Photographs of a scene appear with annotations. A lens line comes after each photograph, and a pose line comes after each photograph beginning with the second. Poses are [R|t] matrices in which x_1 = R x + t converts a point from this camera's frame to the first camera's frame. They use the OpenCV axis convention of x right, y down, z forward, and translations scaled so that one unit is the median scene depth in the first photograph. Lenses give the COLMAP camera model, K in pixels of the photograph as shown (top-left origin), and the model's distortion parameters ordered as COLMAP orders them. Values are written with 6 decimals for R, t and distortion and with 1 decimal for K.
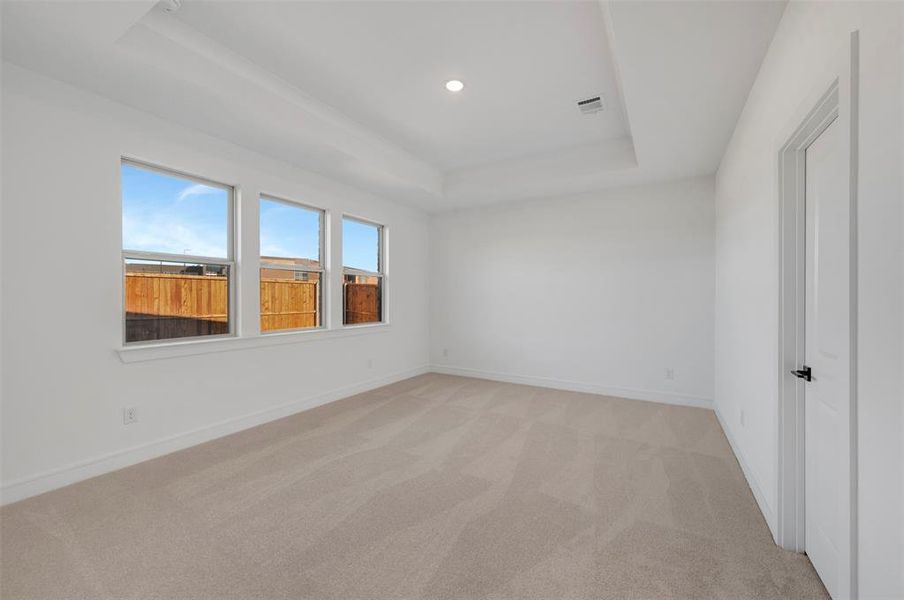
lens RADIAL K [[359.7, 0, 453.7], [0, 359.7, 304.3], [0, 0, 1]] dist [-0.000036, -0.000154]
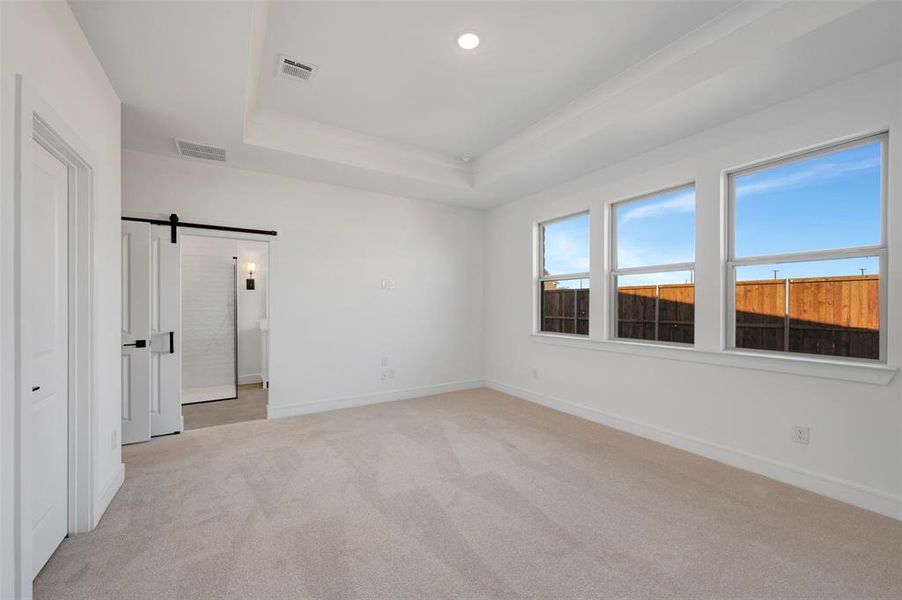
lens RADIAL K [[358.9, 0, 452.7], [0, 358.9, 304.3], [0, 0, 1]] dist [-0.000036, -0.000154]
pose [[-0.470310, -0.004633, -0.882489, 0.339937], [-0.016804, 0.999852, 0.003706, -0.008959], [0.882341, 0.016572, -0.470319, 0.619157]]
